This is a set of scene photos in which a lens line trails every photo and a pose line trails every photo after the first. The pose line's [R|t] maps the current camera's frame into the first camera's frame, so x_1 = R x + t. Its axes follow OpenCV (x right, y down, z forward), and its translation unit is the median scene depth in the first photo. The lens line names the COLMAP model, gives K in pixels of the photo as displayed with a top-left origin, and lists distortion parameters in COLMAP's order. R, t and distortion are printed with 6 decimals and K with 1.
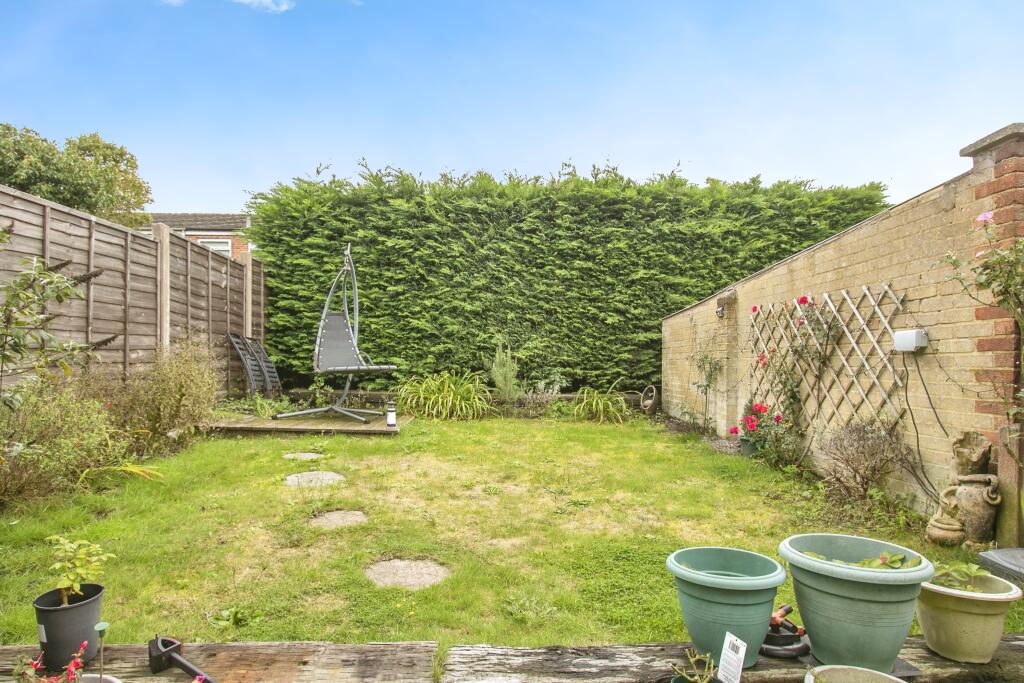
lens RADIAL K [[571.2, 0, 507.4], [0, 571.2, 370.8], [0, 0, 1]] dist [-0.011845, 0.000665]
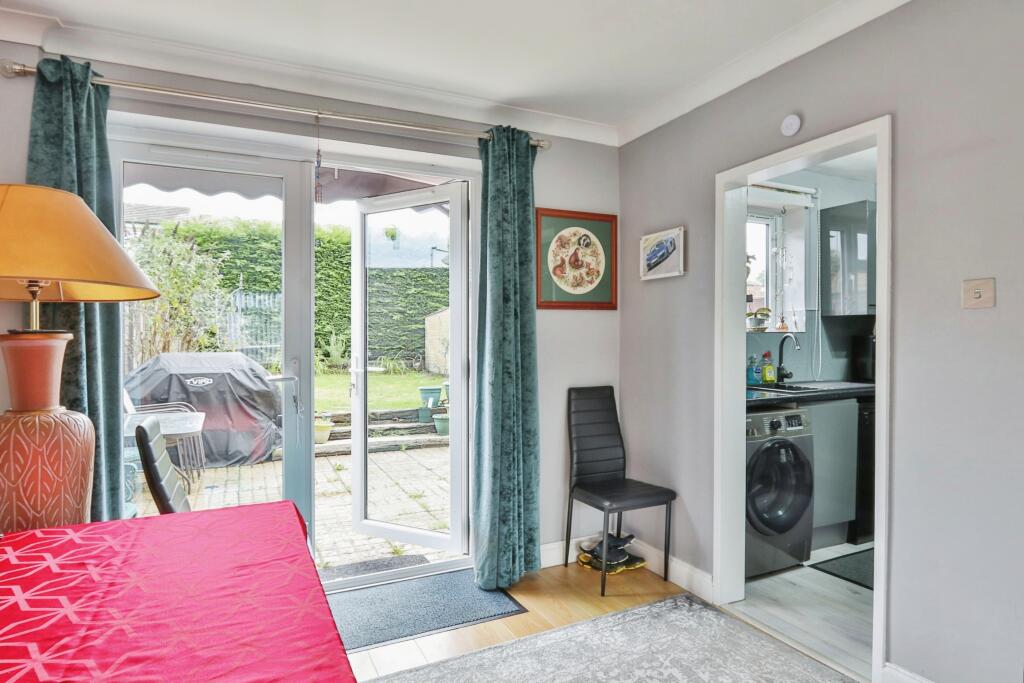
lens RADIAL K [[582.3, 0, 515.0], [0, 582.3, 343.1], [0, 0, 1]] dist [-0.002470, -0.013820]
pose [[0.921132, -0.010033, 0.389120, -0.175664], [0.013221, 0.999897, -0.005516, 0.003994], [-0.389025, 0.010226, 0.921170, -0.776454]]
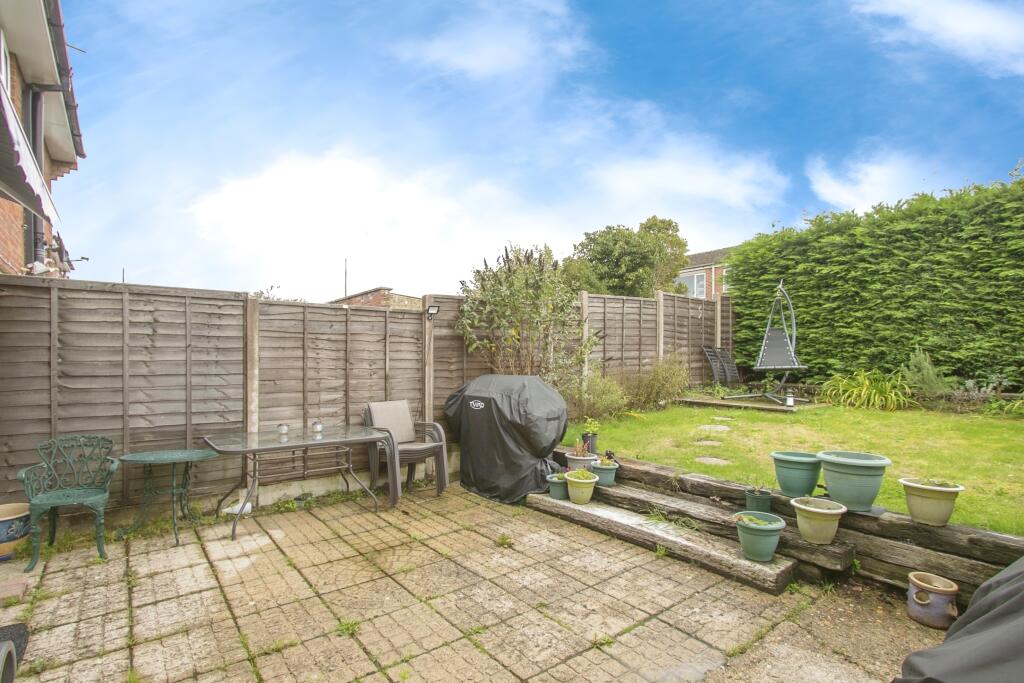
lens RADIAL K [[499.8, 0, 509.8], [0, 499.8, 375.7], [0, 0, 1]] dist [-0.002907, -0.001221]
pose [[0.587997, 0.014239, -0.808738, 0.288228], [-0.001574, 0.999863, 0.016460, -0.002901], [0.808862, -0.008406, 0.587939, -0.243589]]
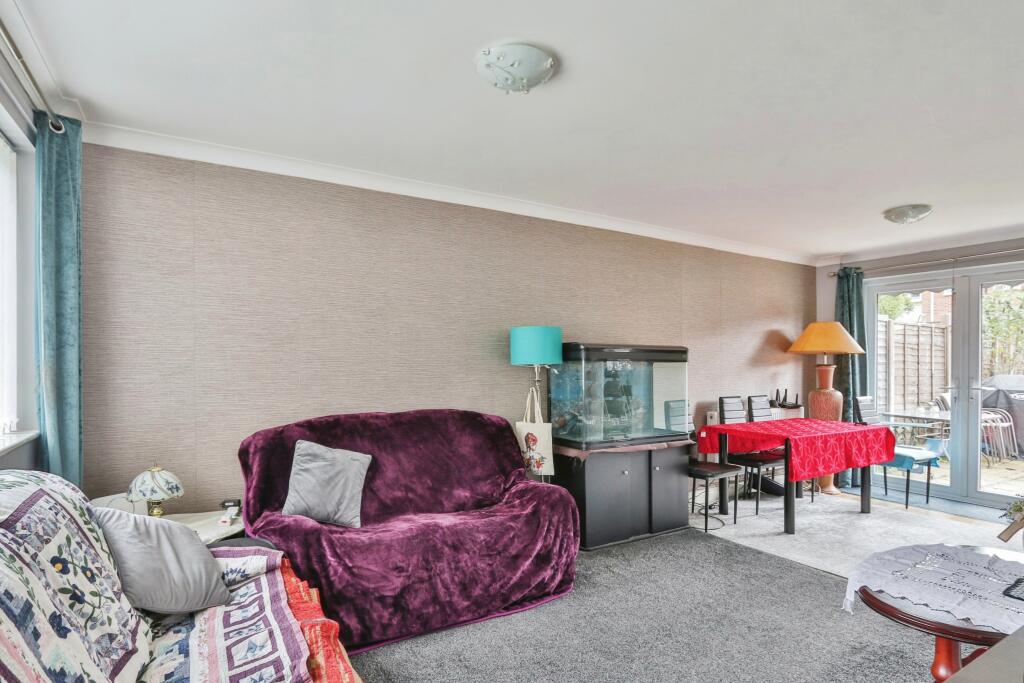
lens RADIAL K [[569.1, 0, 517.6], [0, 569.1, 337.2], [0, 0, 1]] dist [-0.020182, -0.002153]
pose [[0.490322, -0.030748, -0.870999, 0.174955], [-0.018200, 0.998798, -0.045505, 0.000642], [0.871351, 0.038164, 0.489173, -1.191205]]
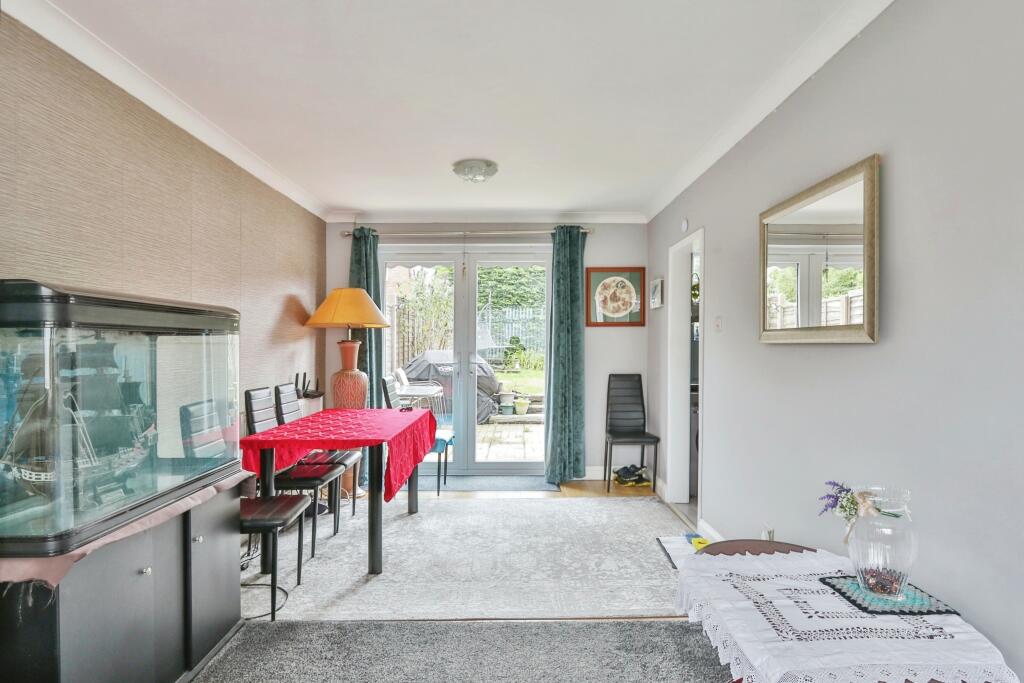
lens RADIAL K [[569.1, 0, 517.6], [0, 569.1, 337.2], [0, 0, 1]] dist [-0.020182, -0.002153]
pose [[0.998960, -0.001557, -0.045572, -0.057911], [0.000581, 0.999770, -0.021433, 0.004929], [0.045595, 0.021384, 0.998731, -1.081692]]
